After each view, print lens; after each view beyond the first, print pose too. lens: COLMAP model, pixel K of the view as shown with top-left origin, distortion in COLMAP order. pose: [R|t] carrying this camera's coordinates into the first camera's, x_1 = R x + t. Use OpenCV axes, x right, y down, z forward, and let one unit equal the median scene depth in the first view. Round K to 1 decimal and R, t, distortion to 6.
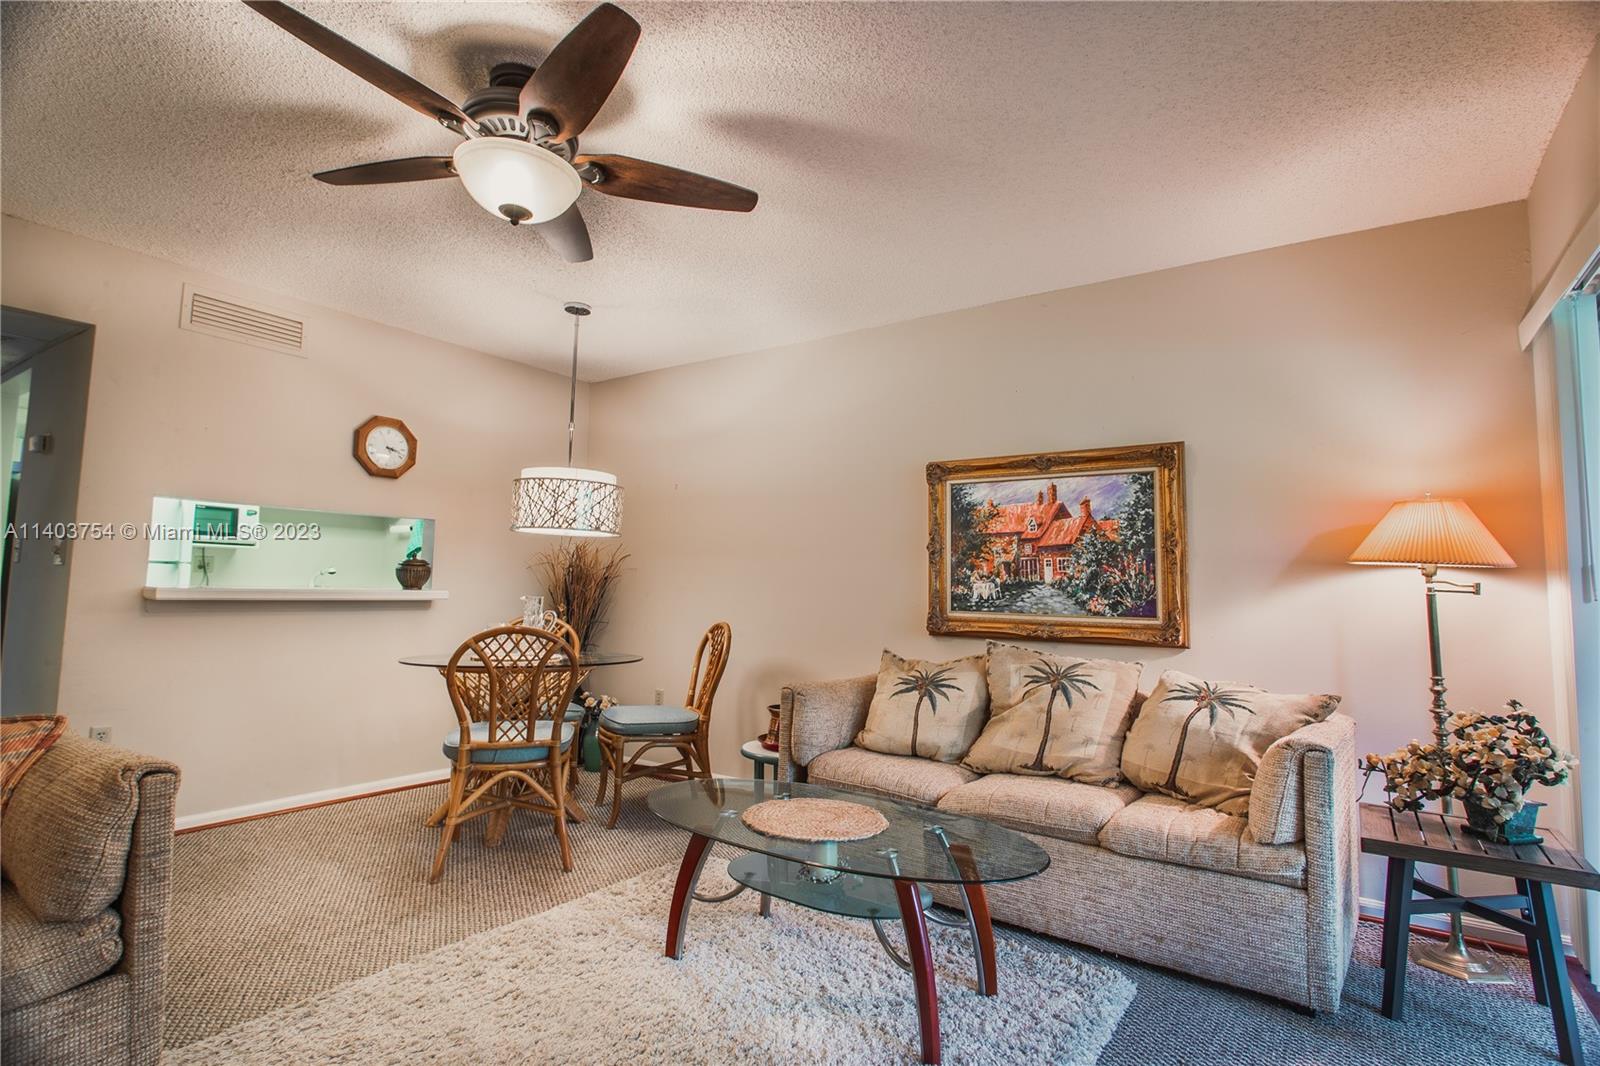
lens RADIAL K [[802.4, 0, 795.2], [0, 802.4, 529.5], [0, 0, 1]] dist [0.001856, -0.000088]
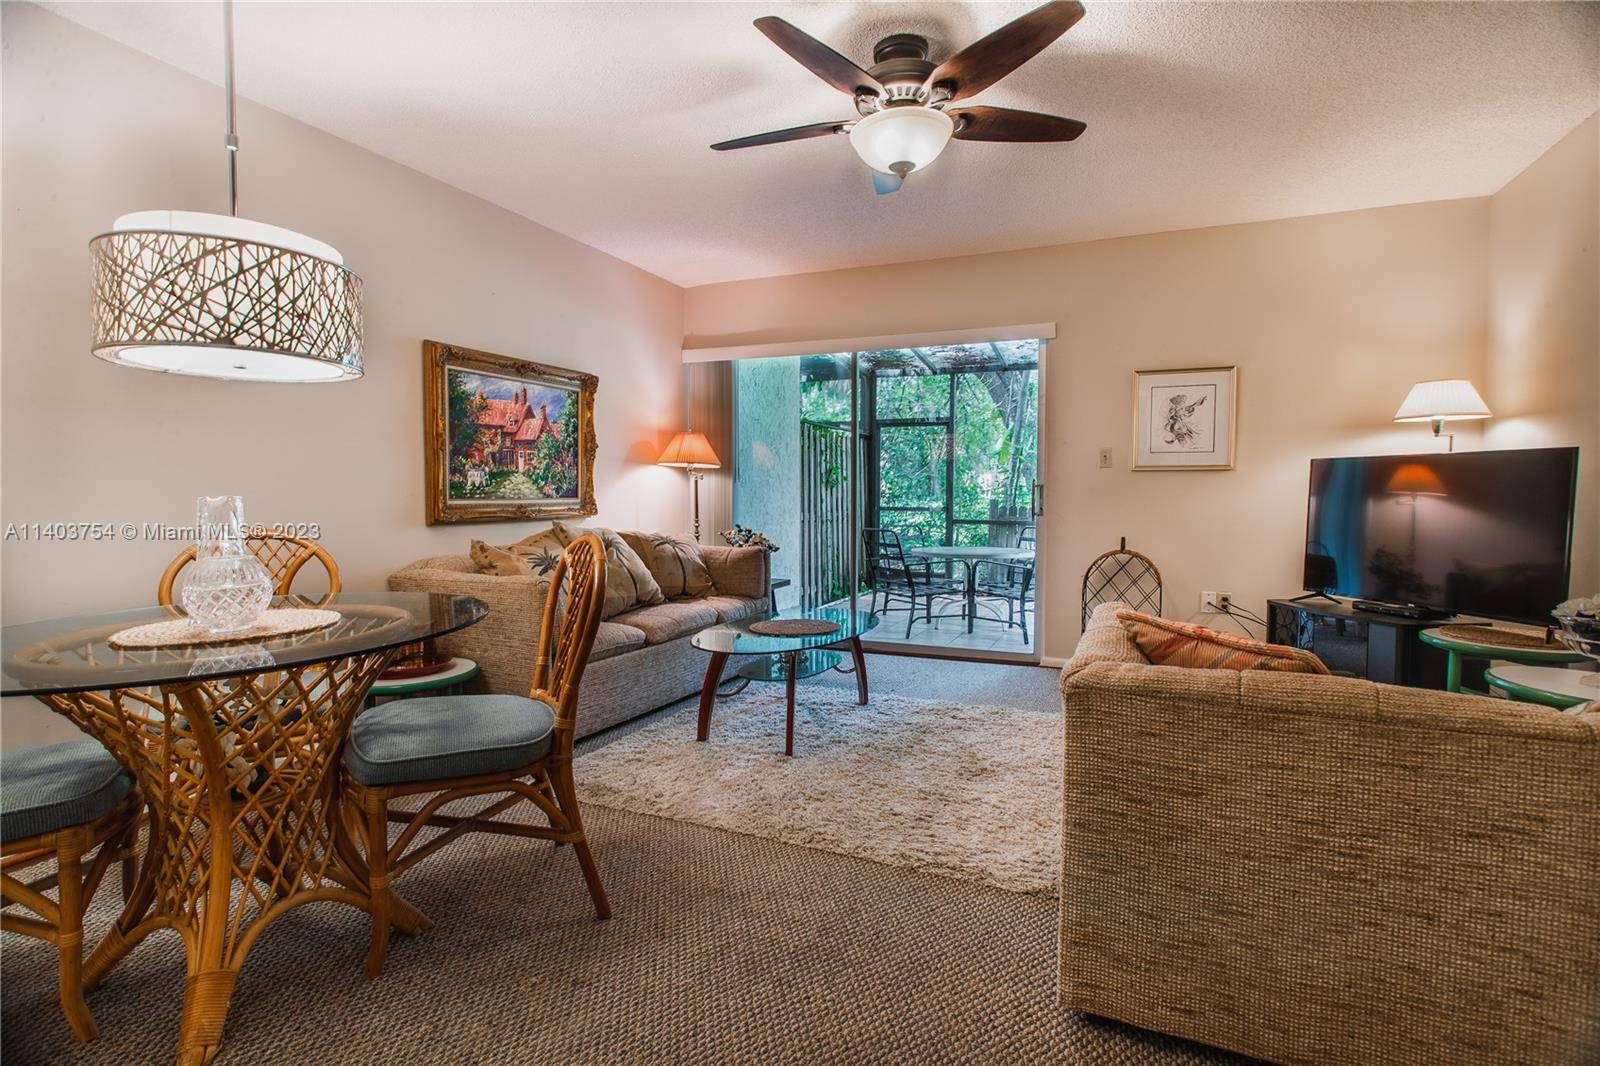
lens RADIAL K [[802.4, 0, 799.4], [0, 802.4, 527.0], [0, 0, 1]] dist [0.001856, -0.000088]
pose [[-0.201886, -0.065481, 0.977218, -0.926153], [-0.079084, 0.995594, 0.050374, 0.055371], [-0.976211, -0.067113, -0.206175, 0.838641]]
